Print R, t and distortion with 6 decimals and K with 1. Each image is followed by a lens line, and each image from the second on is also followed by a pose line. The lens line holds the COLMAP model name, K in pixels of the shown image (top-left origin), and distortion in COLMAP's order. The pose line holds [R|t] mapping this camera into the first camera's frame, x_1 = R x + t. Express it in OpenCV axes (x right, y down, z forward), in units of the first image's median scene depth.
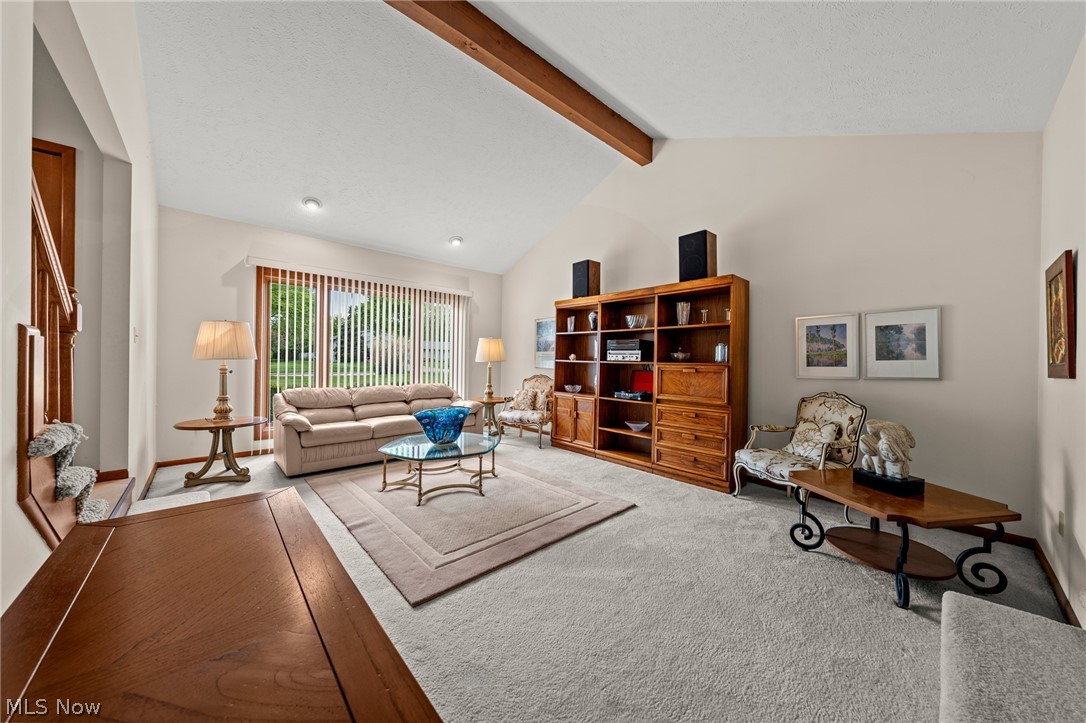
lens RADIAL K [[368.1, 0, 524.2], [0, 368.1, 361.7], [0, 0, 1]] dist [-0.002264, -0.000183]
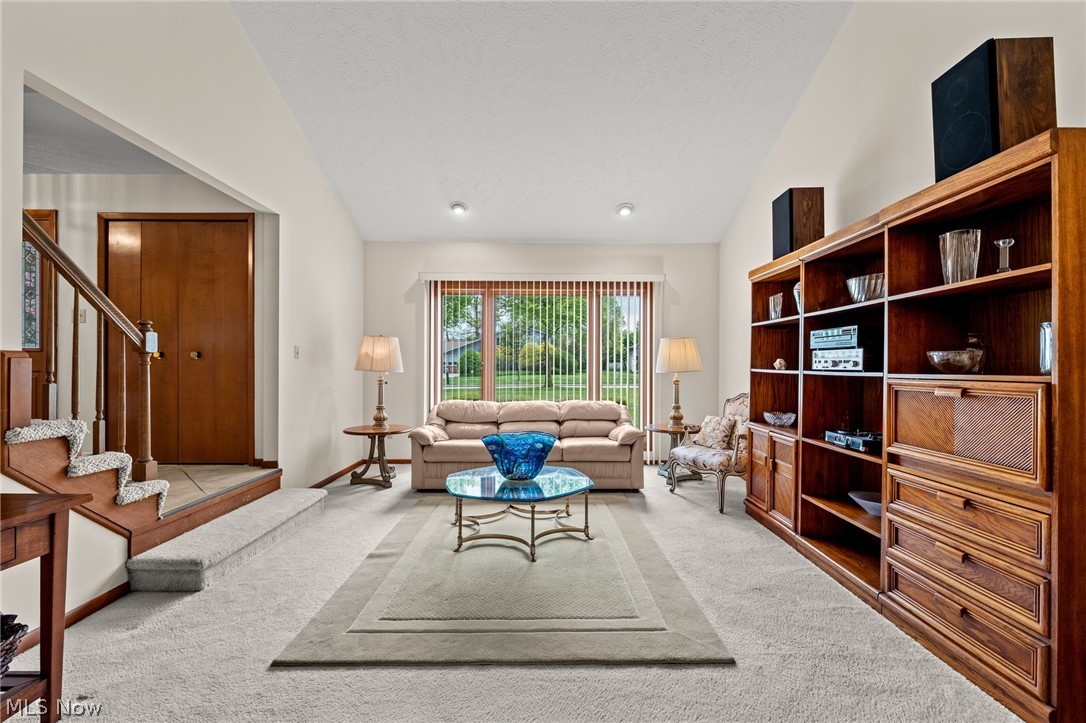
lens RADIAL K [[452.0, 0, 532.9], [0, 452.0, 366.1], [0, 0, 1]] dist [-0.002256, -0.000187]
pose [[0.755261, -0.013218, -0.655291, 0.392575], [0.004912, 0.999883, -0.014507, -0.001007], [0.655406, 0.007738, 0.755237, 0.281863]]
